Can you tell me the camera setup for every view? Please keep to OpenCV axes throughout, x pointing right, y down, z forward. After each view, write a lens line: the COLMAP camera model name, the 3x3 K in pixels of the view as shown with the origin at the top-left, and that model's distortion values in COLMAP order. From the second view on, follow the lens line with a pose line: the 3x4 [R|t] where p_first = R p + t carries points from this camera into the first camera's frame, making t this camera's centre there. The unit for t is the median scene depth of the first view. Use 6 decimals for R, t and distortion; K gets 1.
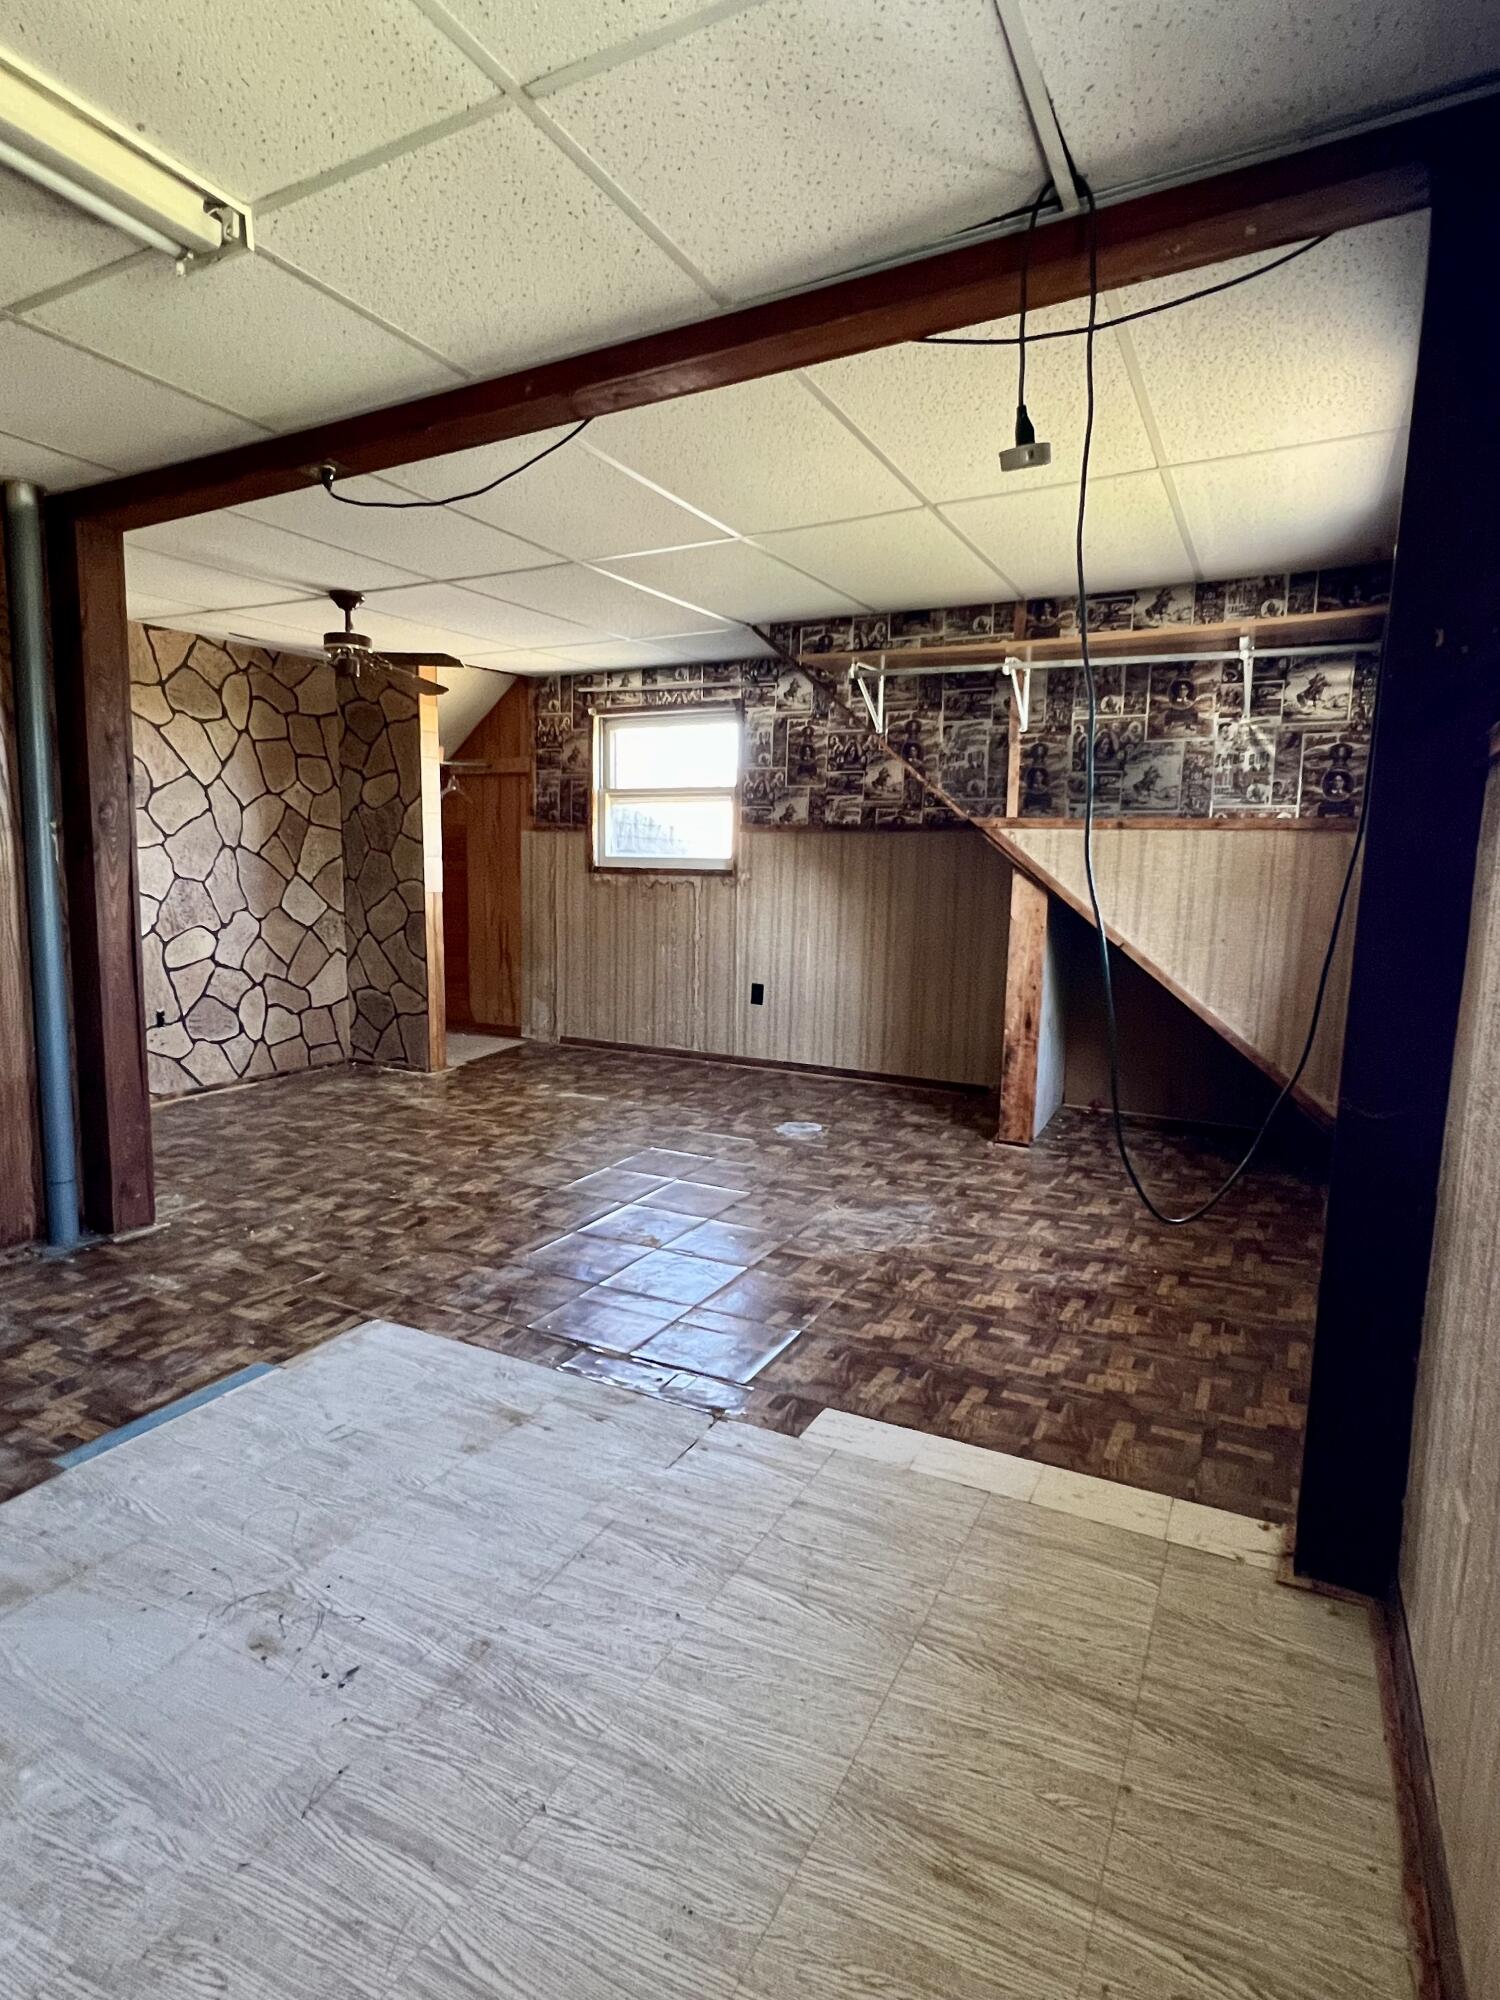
lens RADIAL K [[1051.8, 0, 744.2], [0, 1051.8, 999.0], [0, 0, 1]] dist [-0.001226, -0.000178]
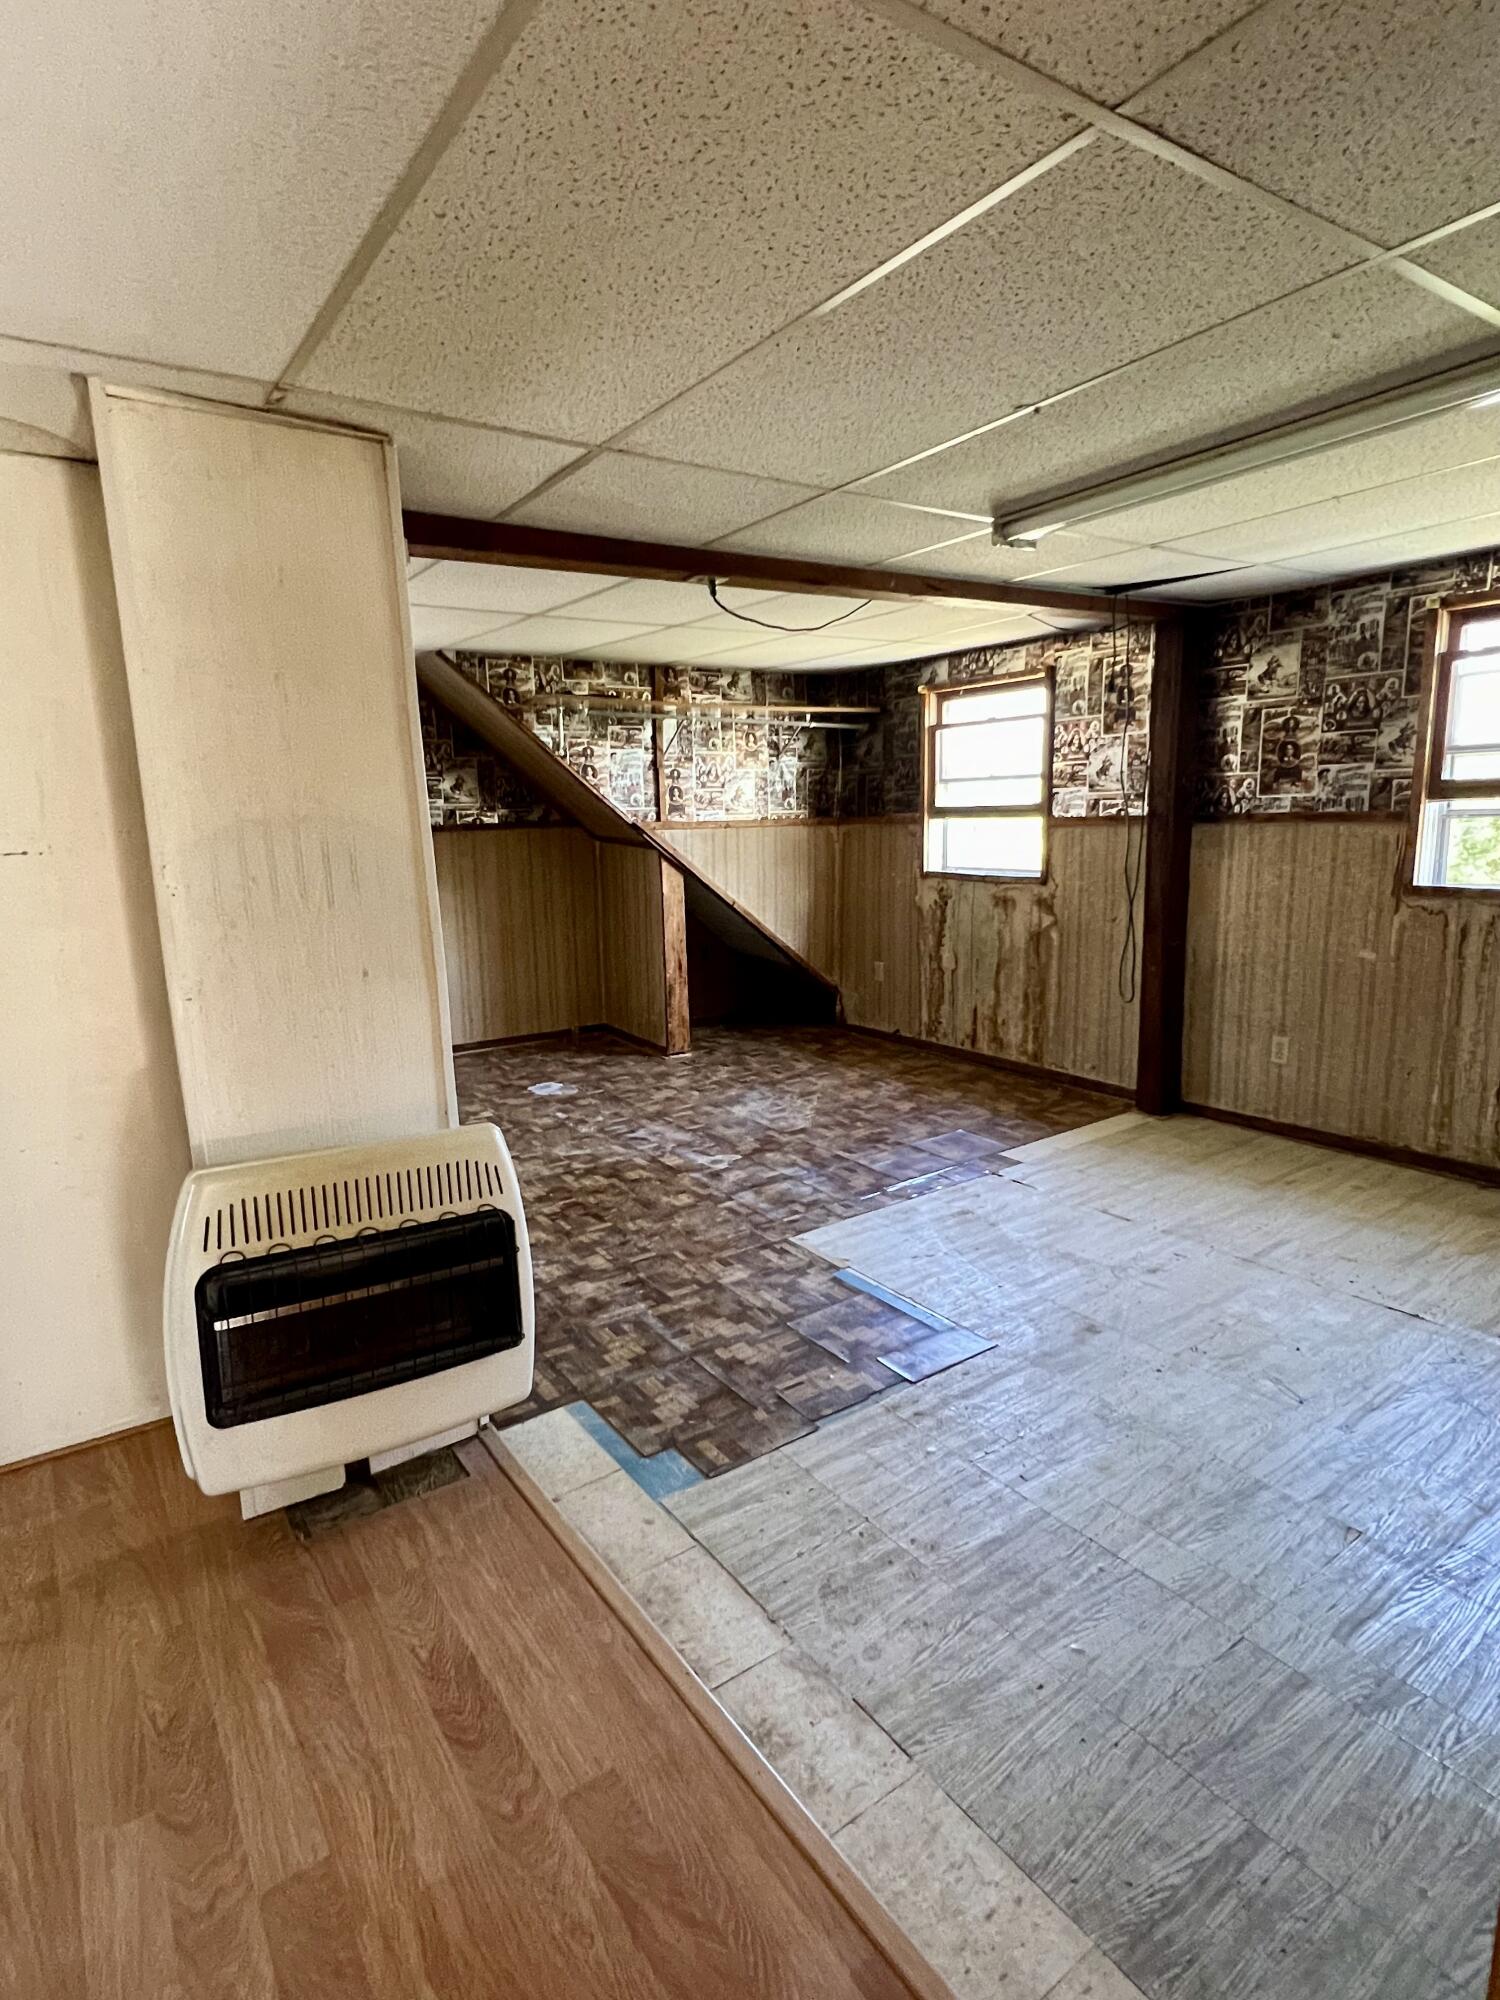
lens RADIAL K [[1051.8, 0, 744.2], [0, 1051.8, 1003.7], [0, 0, 1]] dist [-0.001226, -0.000178]
pose [[0.466035, -0.192313, 0.863613, -1.088412], [0.144621, 0.979521, 0.140081, -0.134359], [-0.872866, 0.059614, 0.484304, 0.286657]]
